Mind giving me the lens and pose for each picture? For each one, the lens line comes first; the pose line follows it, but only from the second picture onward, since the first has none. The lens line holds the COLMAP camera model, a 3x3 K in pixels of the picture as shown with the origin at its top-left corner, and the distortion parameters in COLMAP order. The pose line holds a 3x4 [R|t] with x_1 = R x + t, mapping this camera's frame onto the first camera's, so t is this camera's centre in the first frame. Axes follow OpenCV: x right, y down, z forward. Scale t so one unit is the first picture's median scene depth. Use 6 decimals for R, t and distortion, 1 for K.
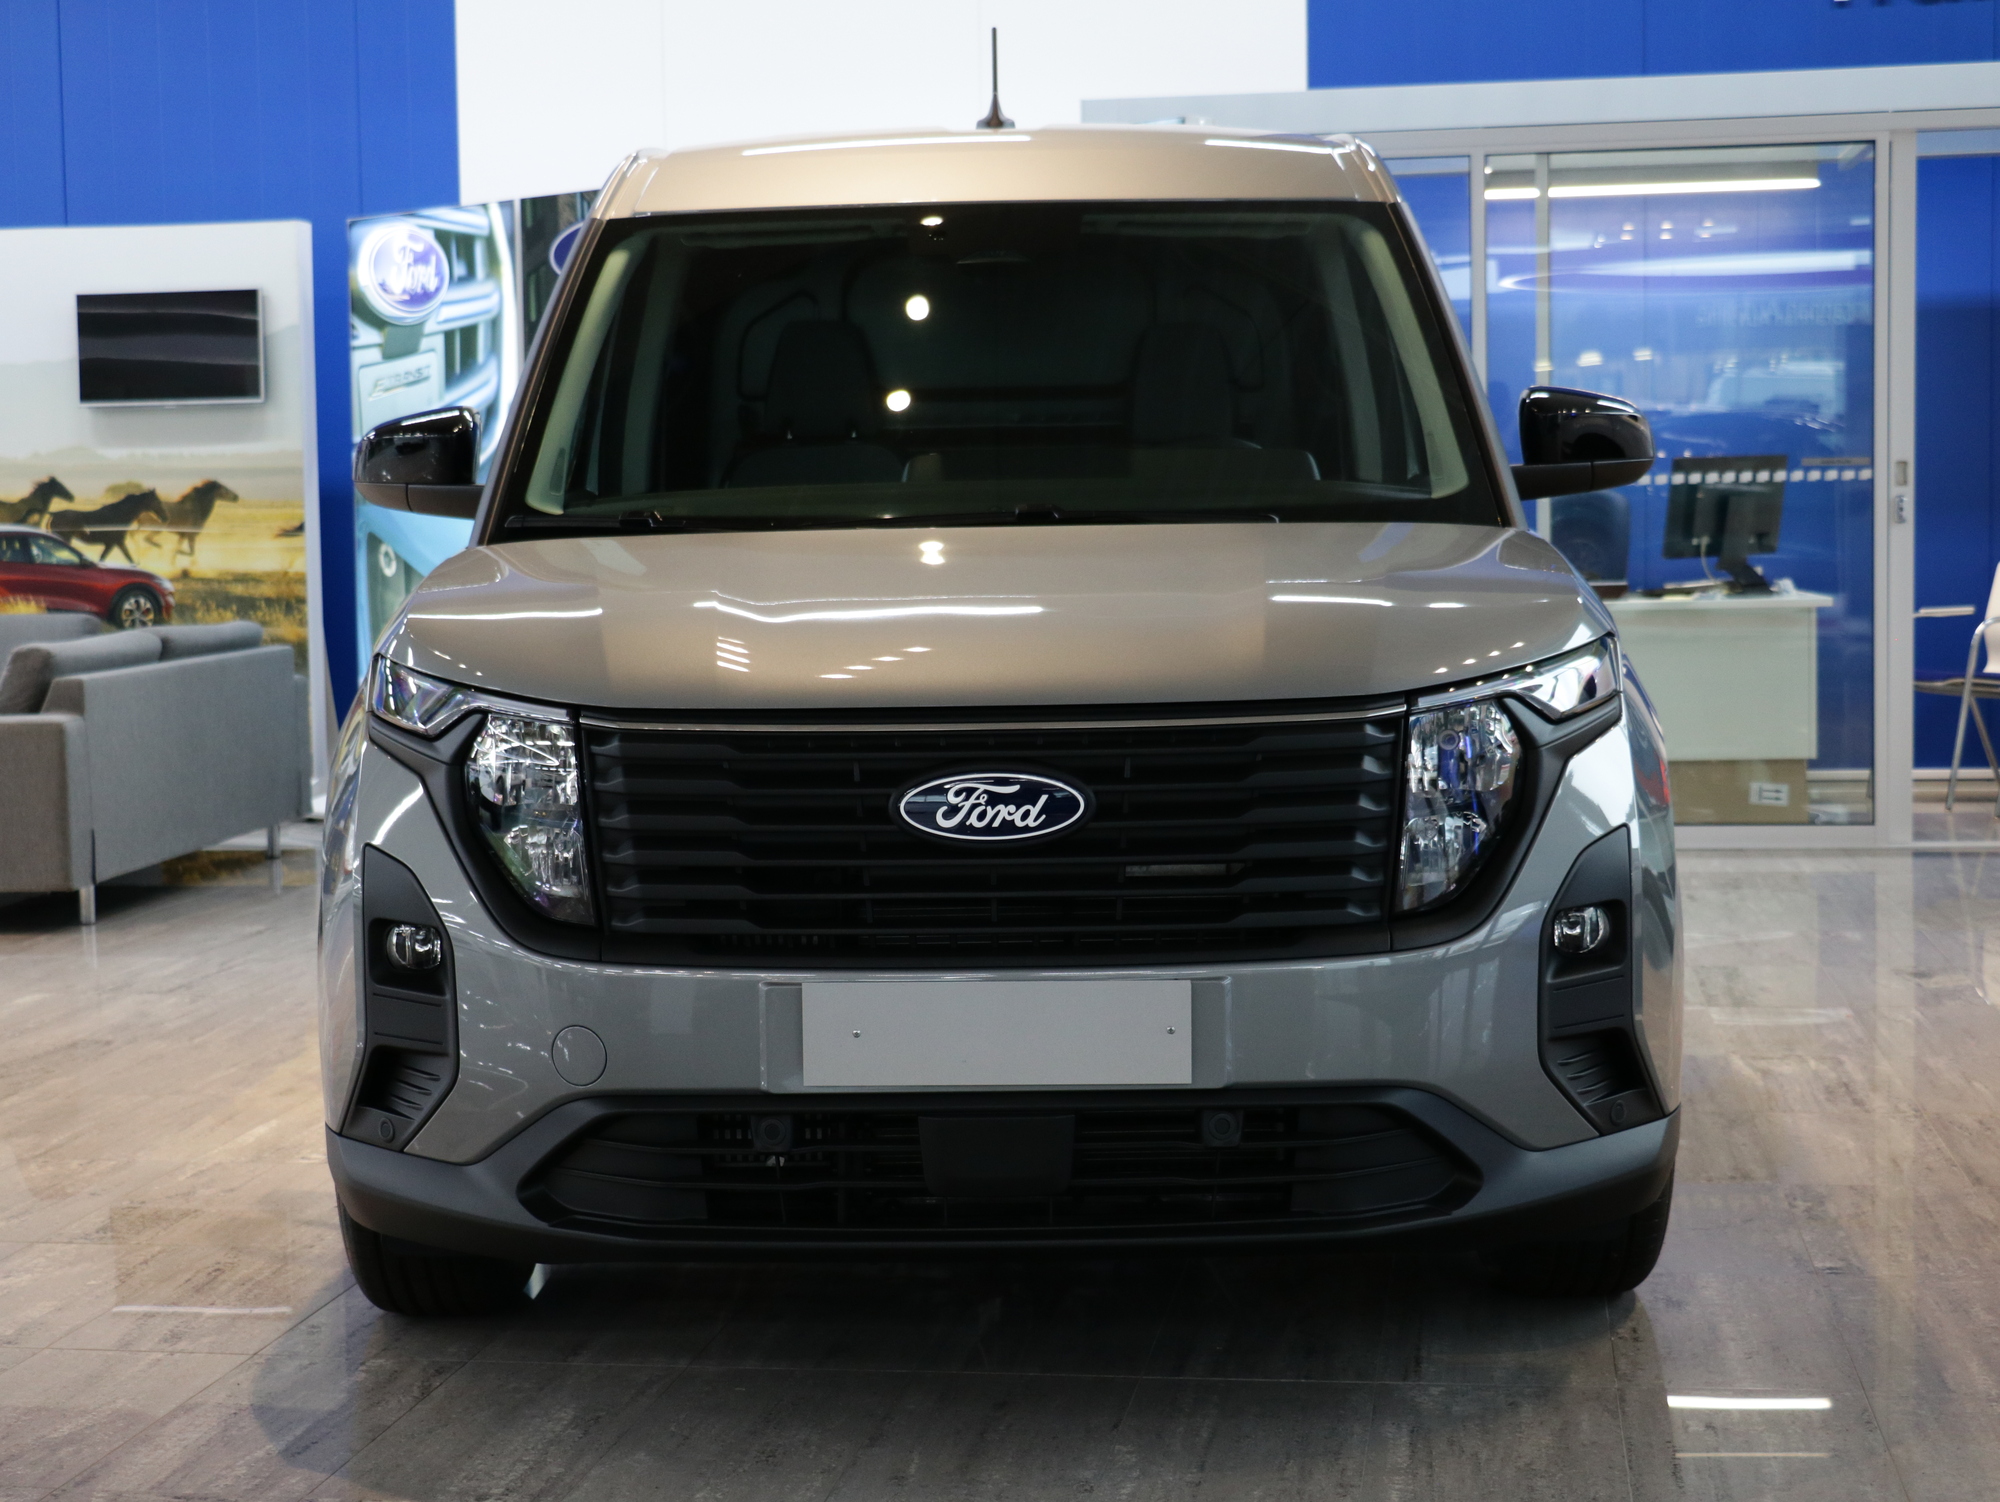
lens RADIAL K [[3150.5, 0, 1000.0], [0, 3150.5, 751.0], [0, 0, 1]] dist [0.004309, 0.038931]
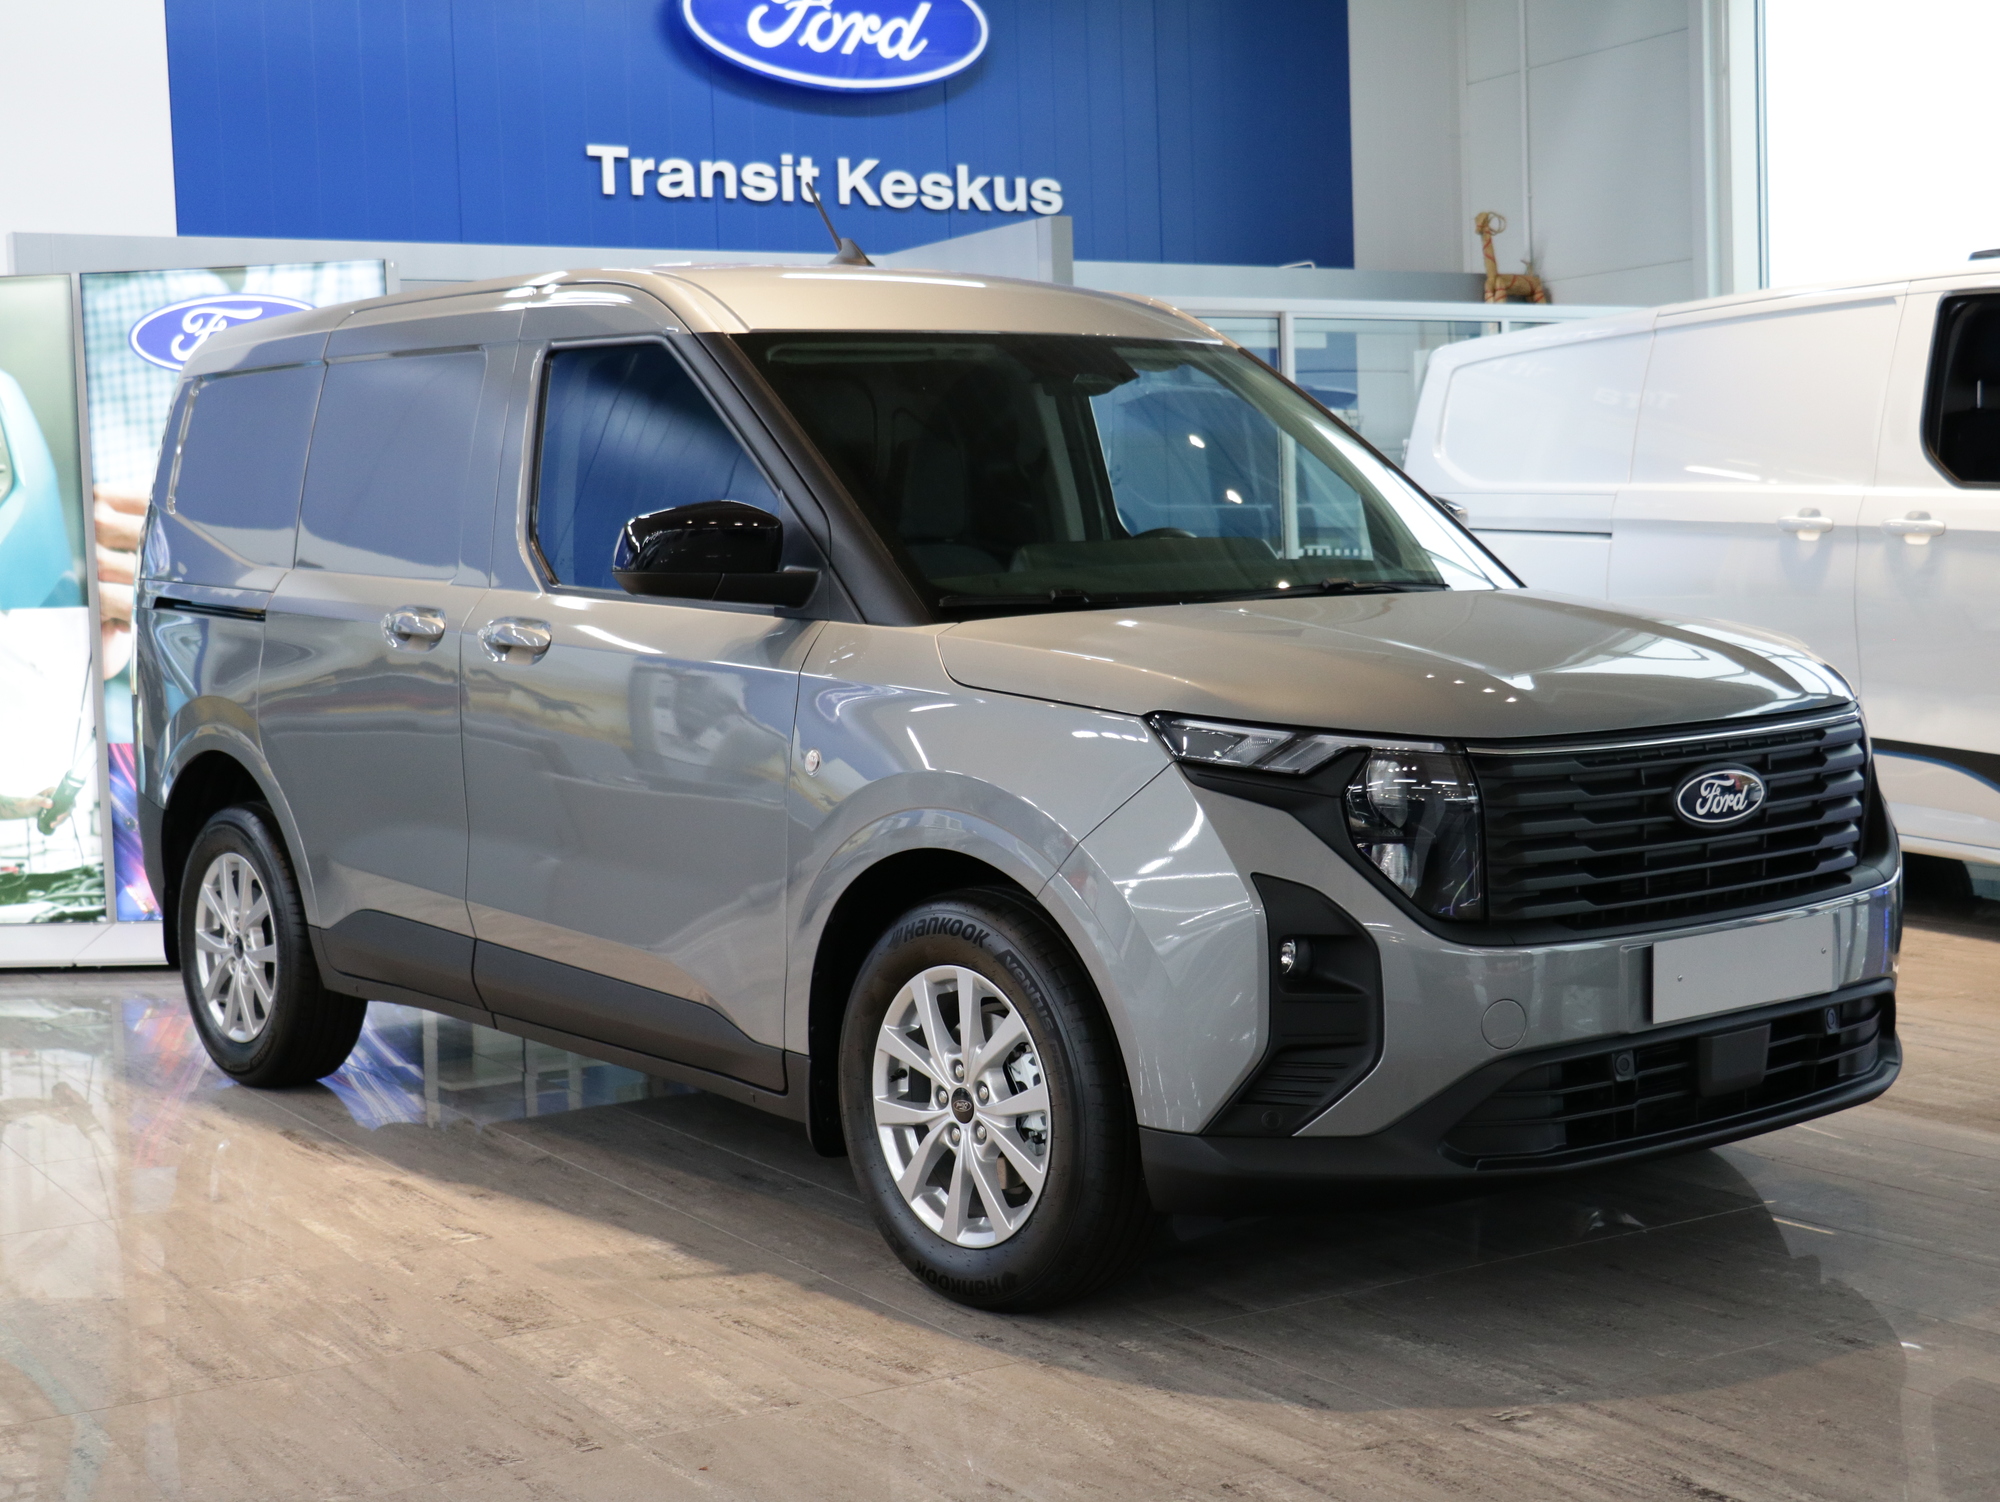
lens RADIAL K [[2672.5, 0, 1000.0], [0, 2672.5, 751.0], [0, 0, 1]] dist [0.007655, -0.025943]
pose [[0.768629, -0.052405, 0.637545, -0.912621], [0.070563, 0.997503, -0.003079, -0.018472], [-0.635792, 0.047353, 0.770407, 0.315938]]
